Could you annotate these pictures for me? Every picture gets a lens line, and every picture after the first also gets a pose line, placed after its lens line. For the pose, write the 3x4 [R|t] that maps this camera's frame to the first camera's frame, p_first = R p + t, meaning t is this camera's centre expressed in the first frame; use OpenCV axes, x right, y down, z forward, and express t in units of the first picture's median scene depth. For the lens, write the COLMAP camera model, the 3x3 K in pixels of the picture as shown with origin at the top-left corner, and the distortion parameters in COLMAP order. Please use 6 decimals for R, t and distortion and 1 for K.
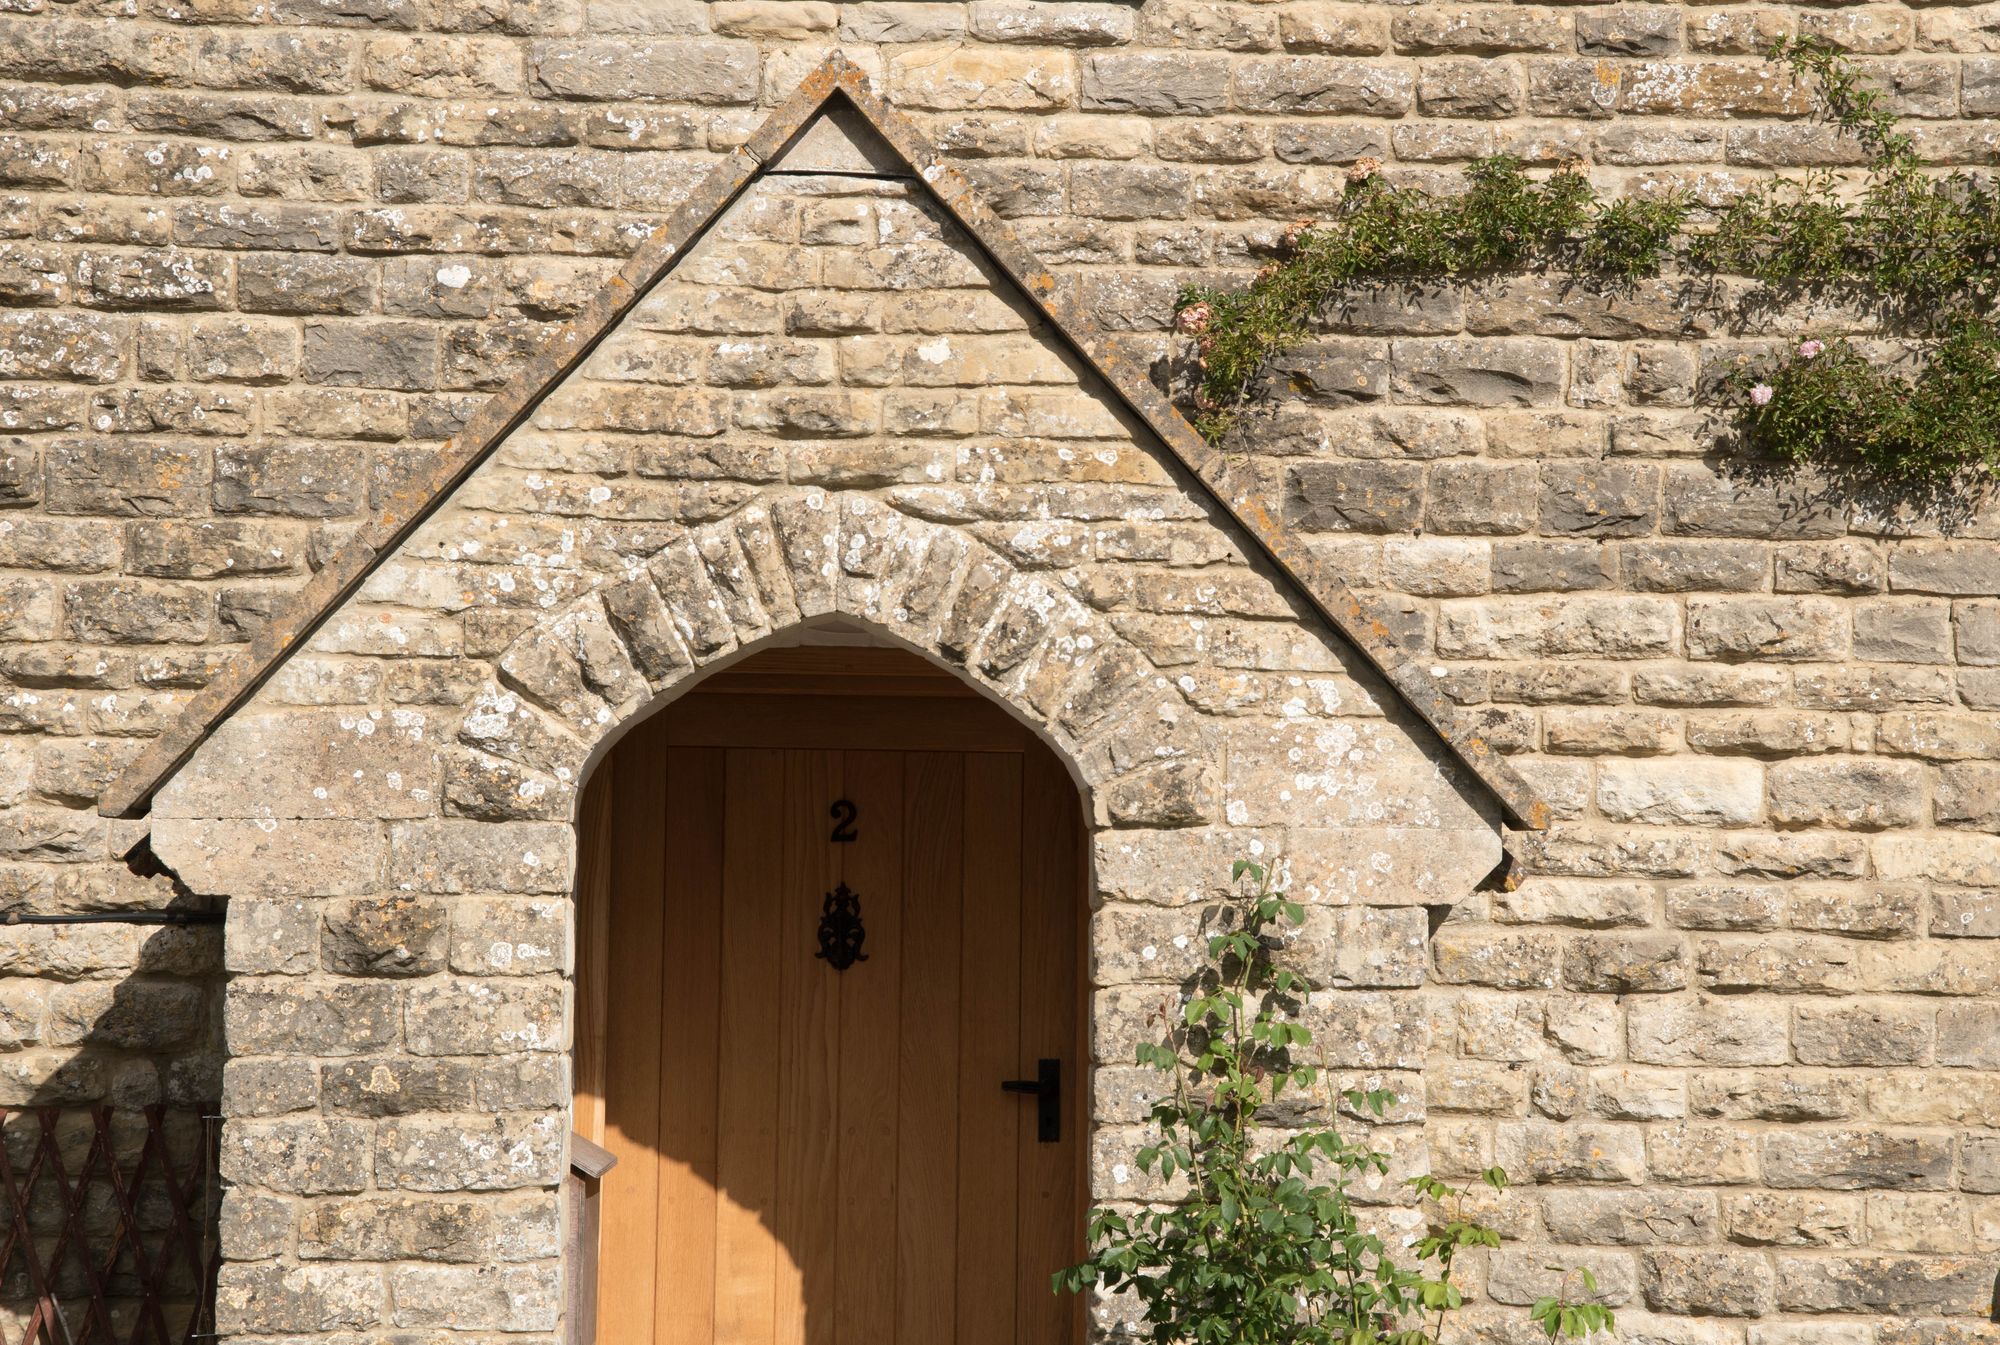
lens RADIAL K [[4971.6, 0, 1055.3], [0, 4971.6, 667.0], [0, 0, 1]] dist [0.557620, 0.766964]
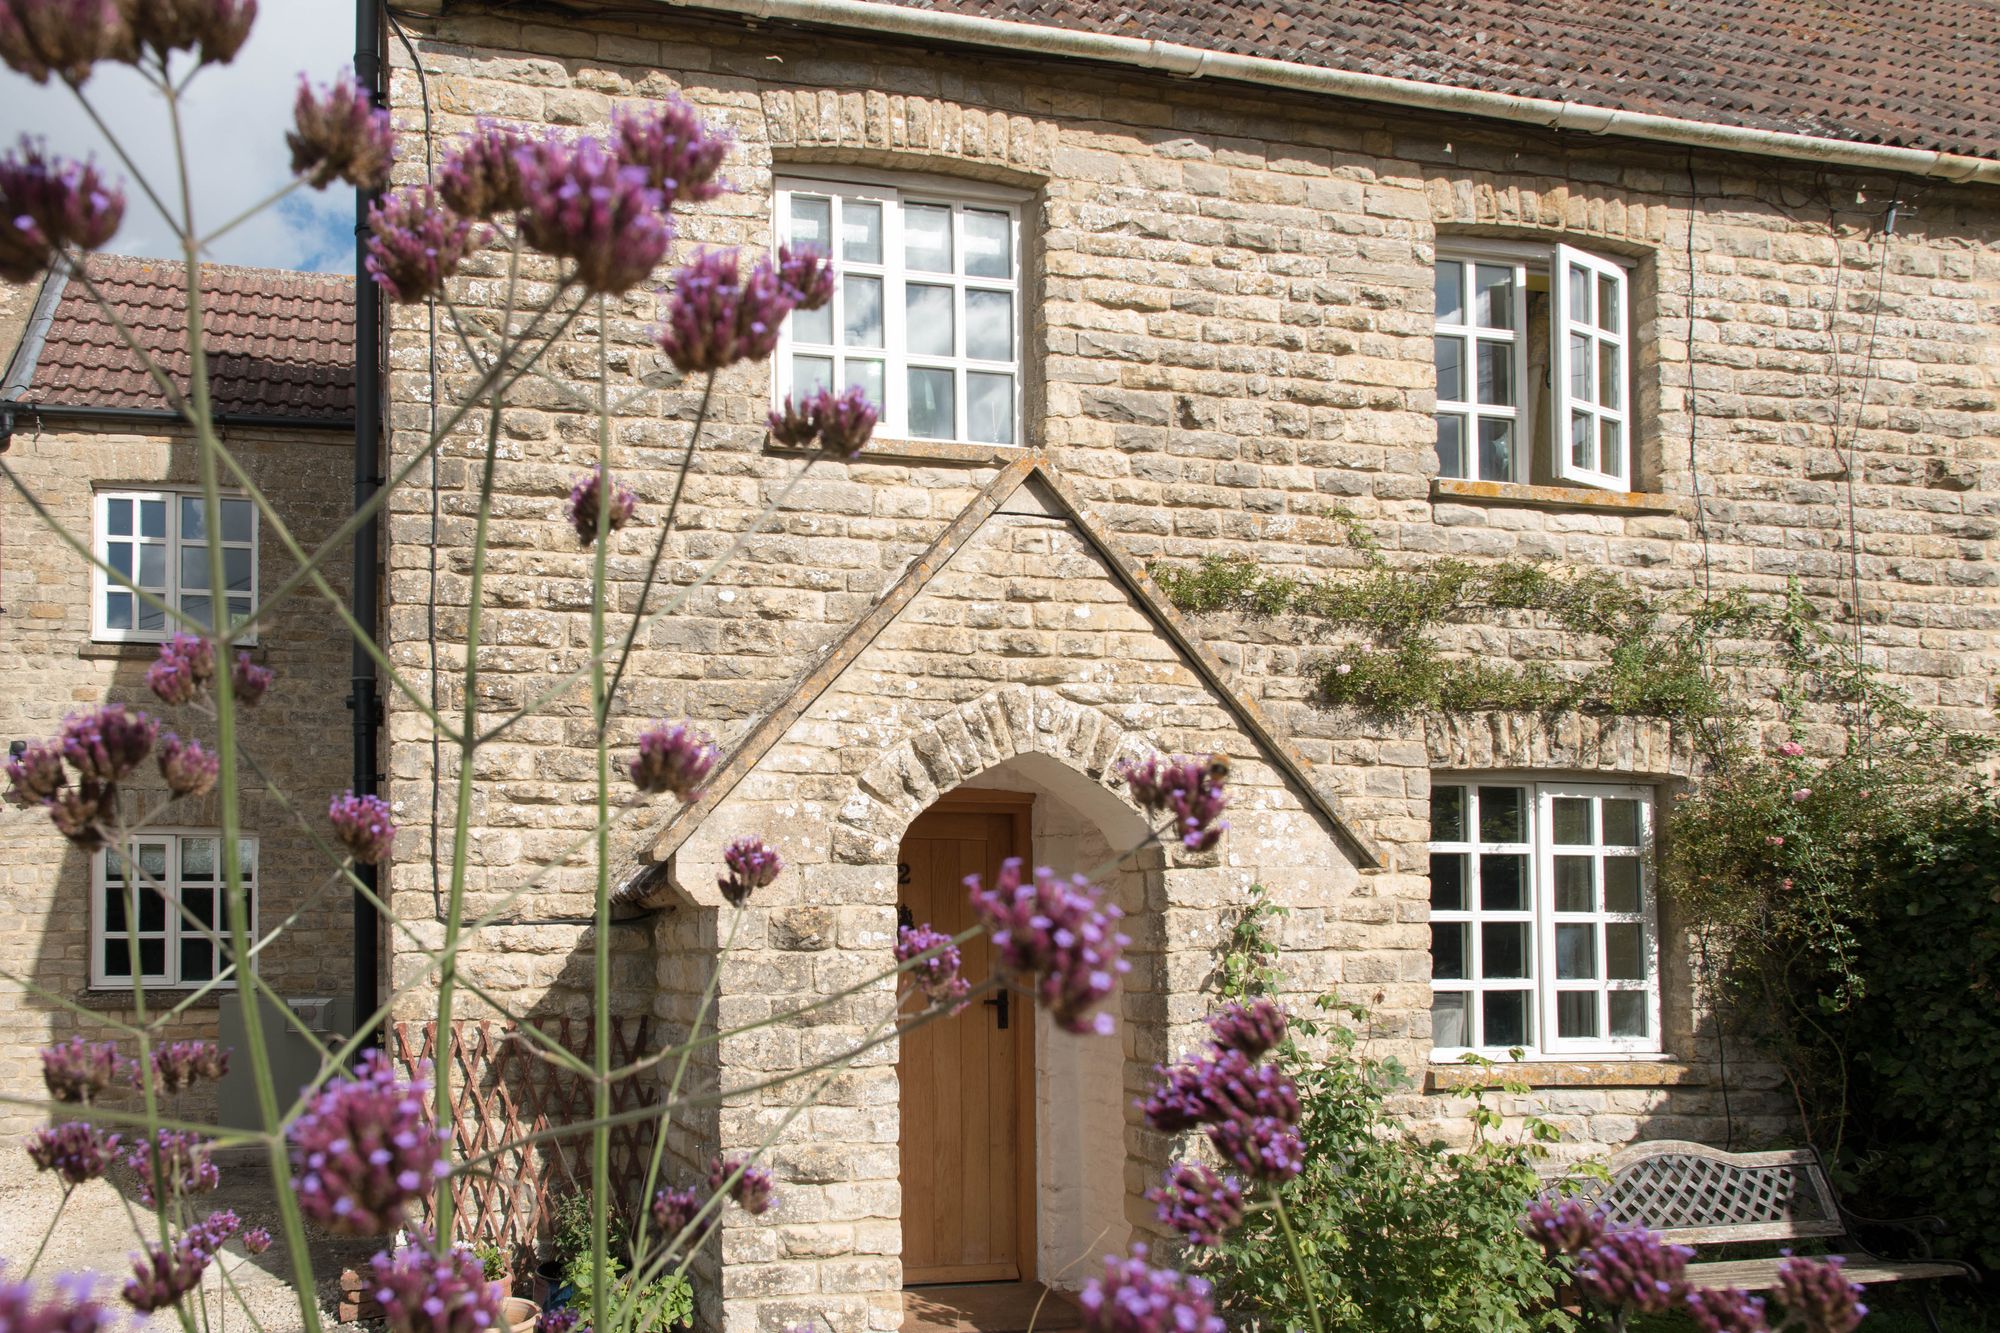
lens RADIAL K [[1410.8, 0, 672.5], [0, 1410.8, 898.6], [0, 0, 1]] dist [-0.015483, 0.012224]
pose [[0.981390, -0.006560, 0.191911, -0.275065], [0.002212, 0.999736, 0.022865, 0.031154], [-0.192010, -0.022015, 0.981146, 0.512253]]
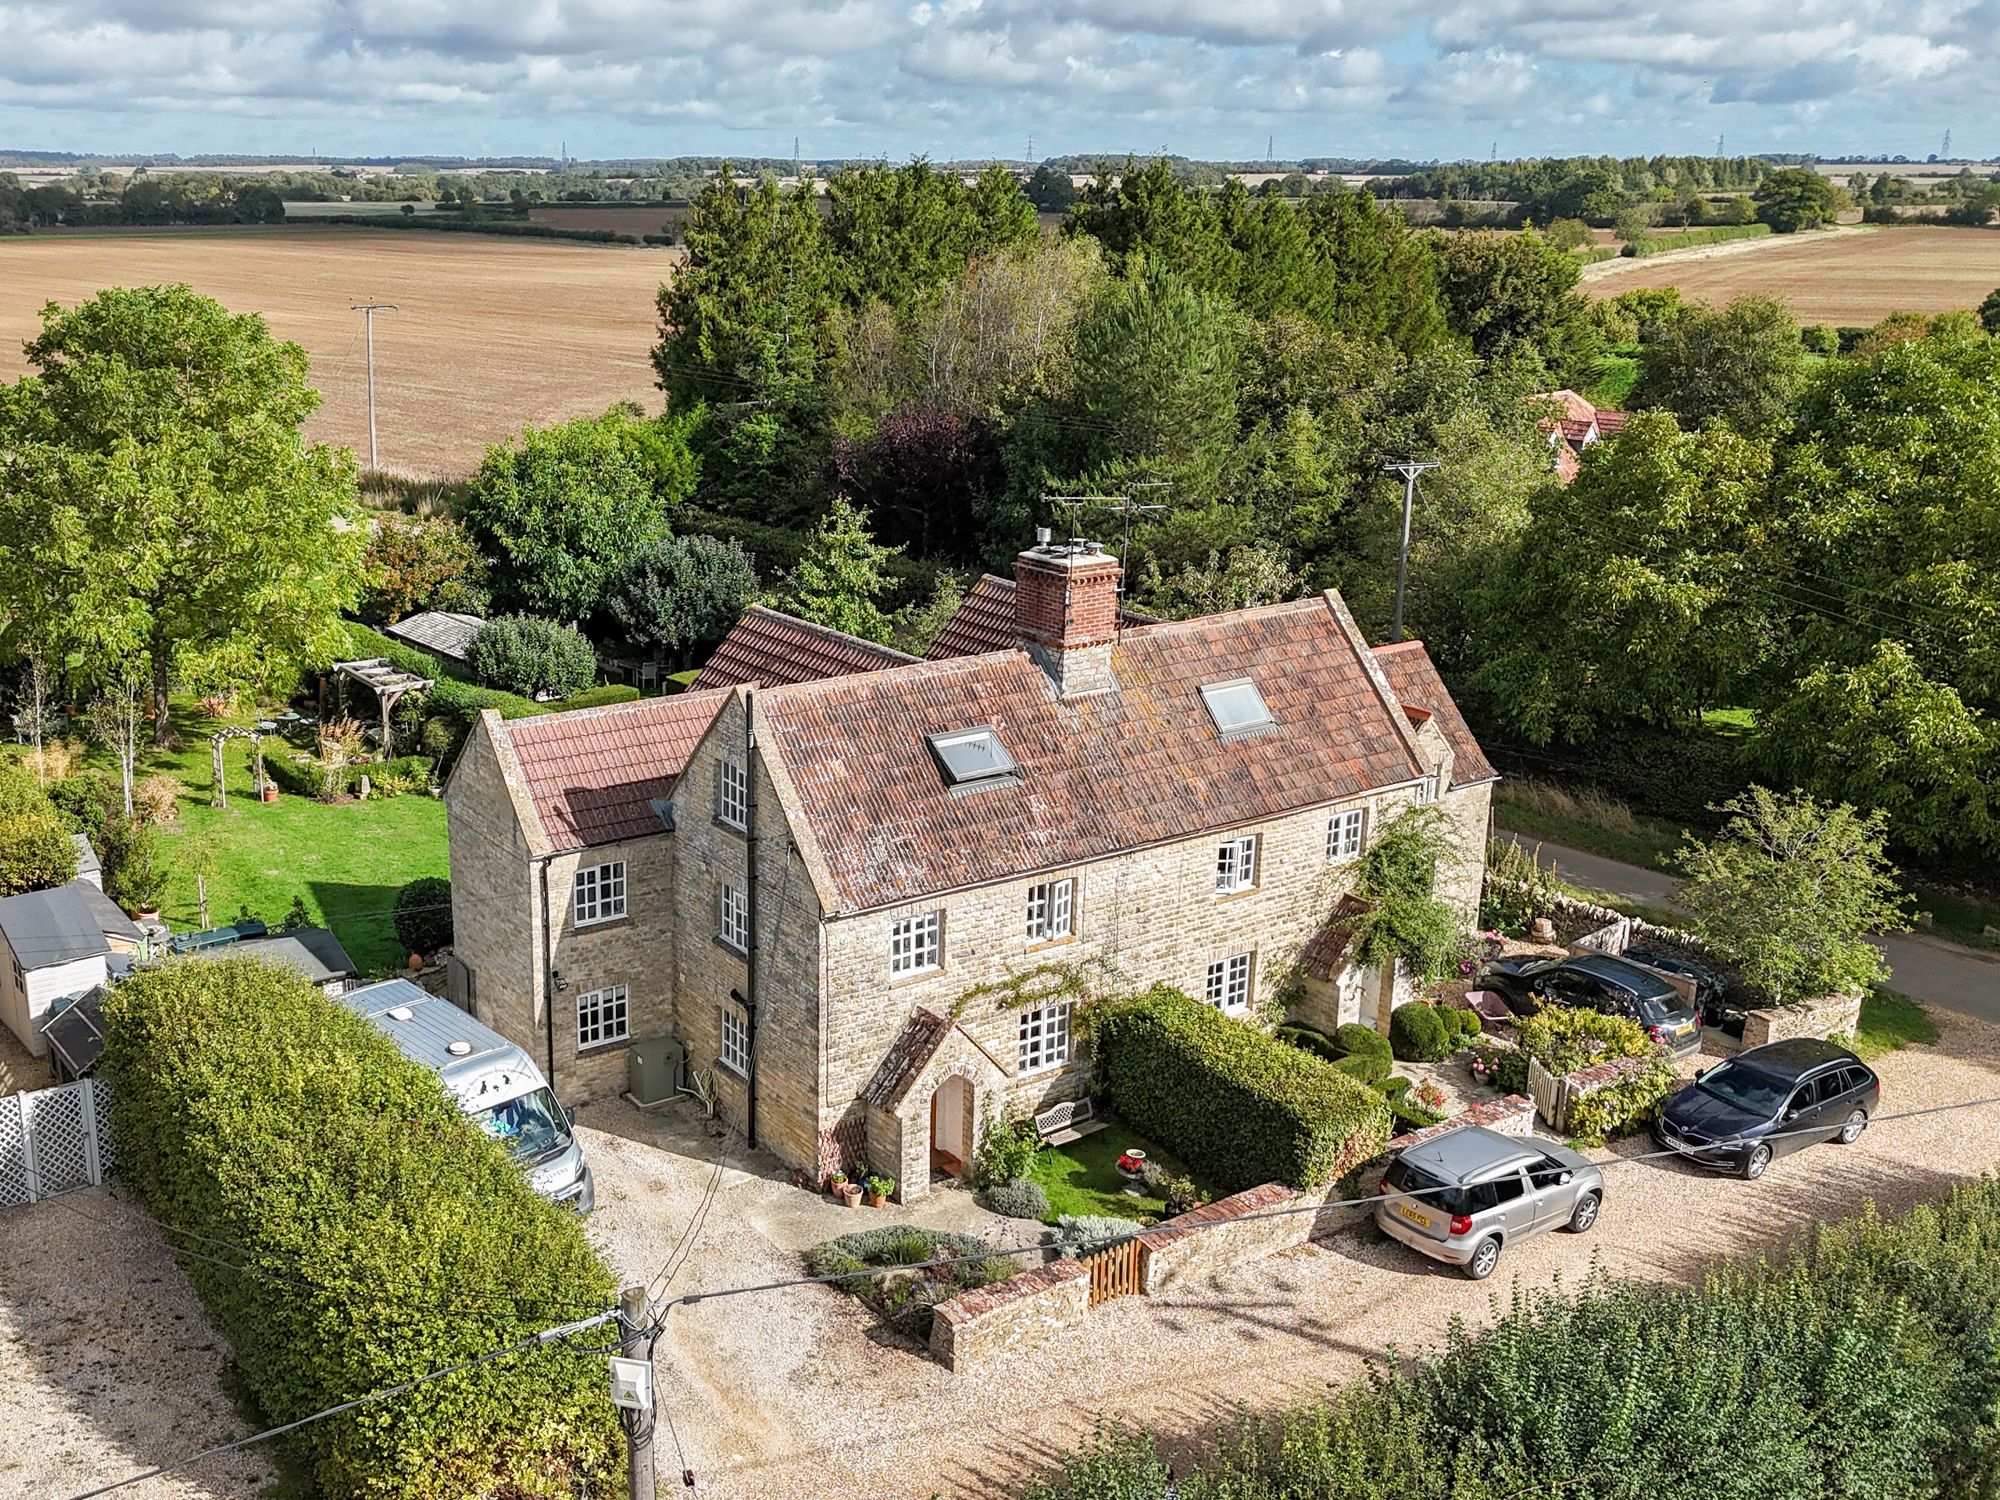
lens RADIAL K [[1953.4, 0, 778.9], [0, 1953.4, 741.8], [0, 0, 1]] dist [0.114604, -0.173812]
pose [[0.834153, -0.161594, 0.527328, -2.175656], [-0.017656, 0.947801, 0.318373, -1.782160], [-0.551250, -0.274882, 0.787758, -1.570142]]
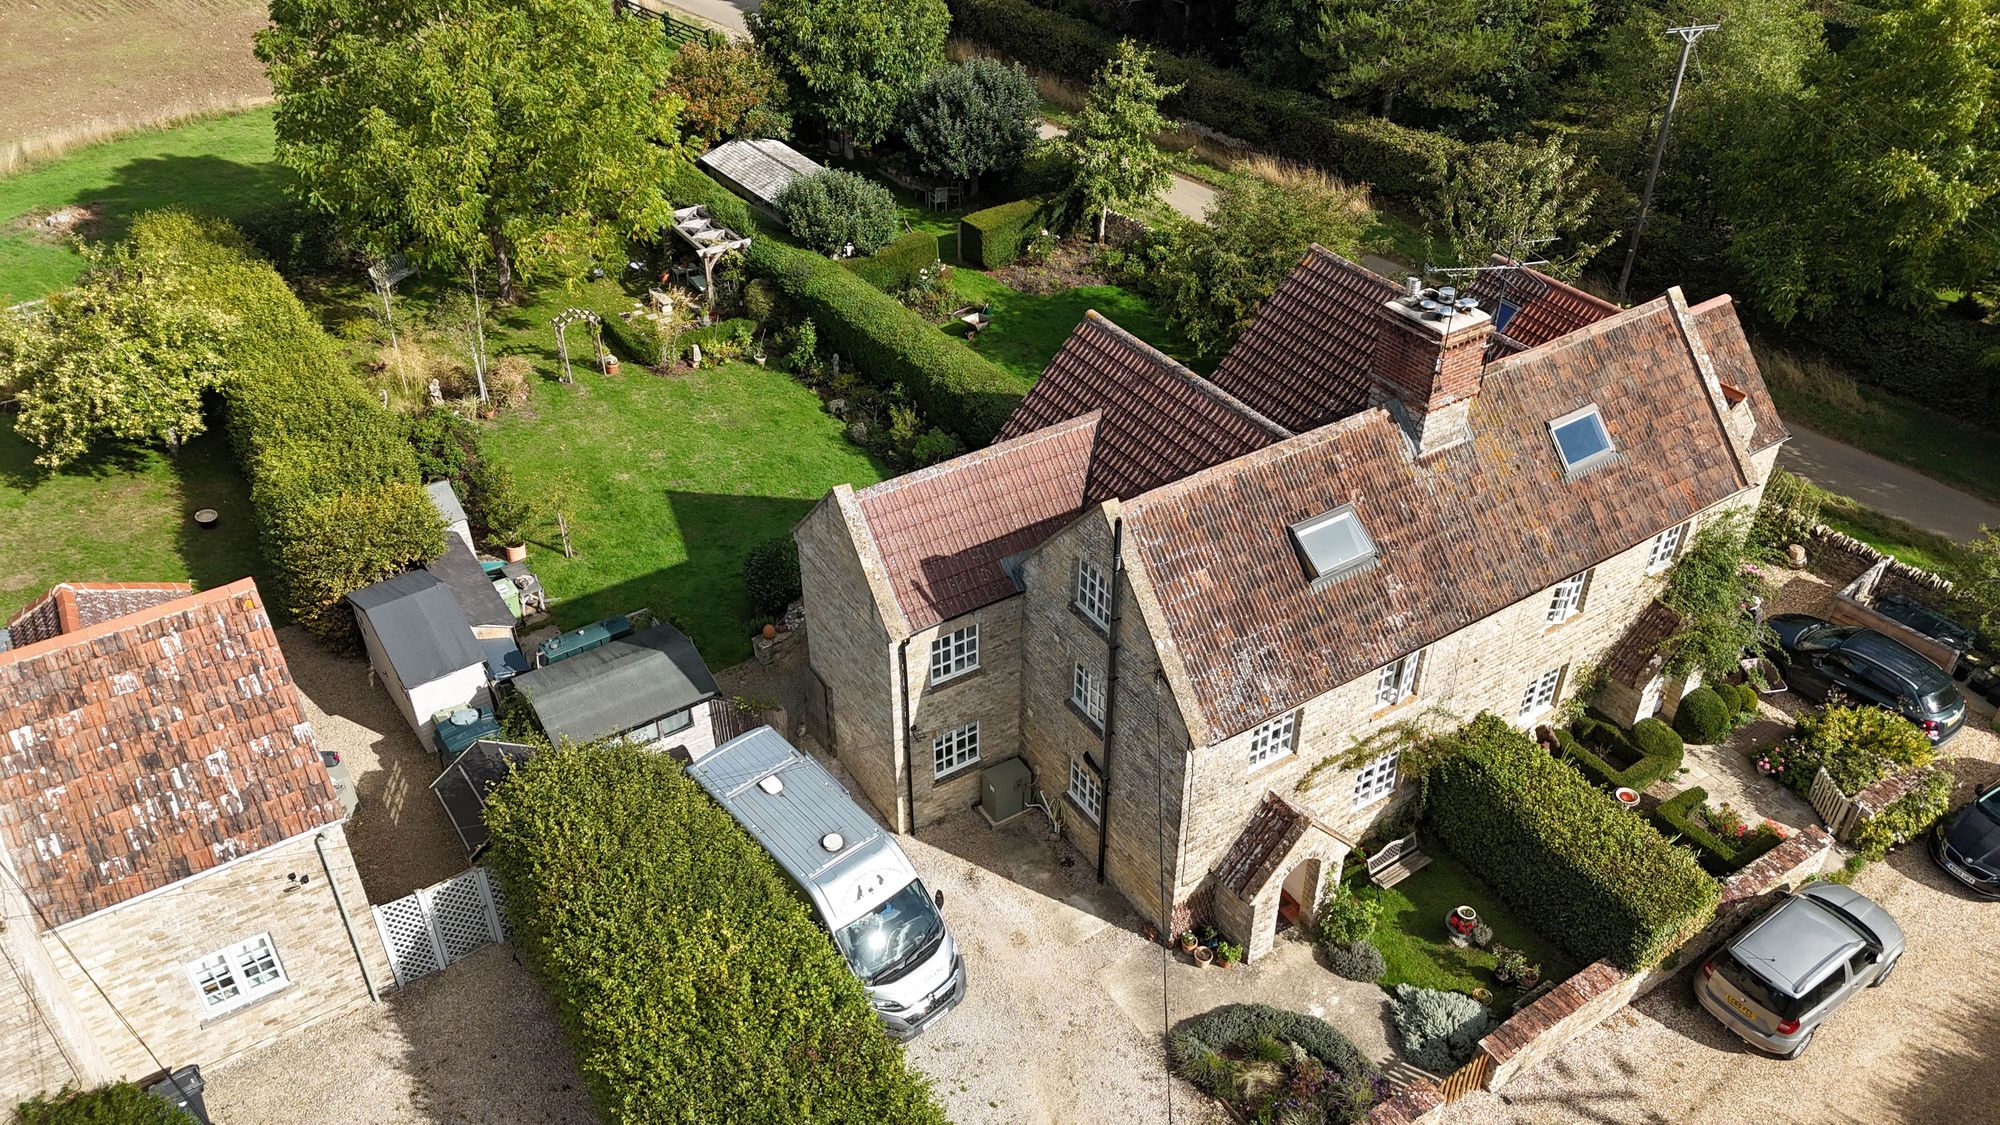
lens RADIAL K [[1474.6, 0, 1000.0], [0, 1474.6, 562.5], [0, 0, 1]] dist [0.075426, -0.073271]
pose [[0.831584, -0.331030, 0.445968, -1.661827], [-0.017154, 0.787277, 0.616361, -2.274116], [-0.555134, -0.520206, 0.649008, -0.268360]]
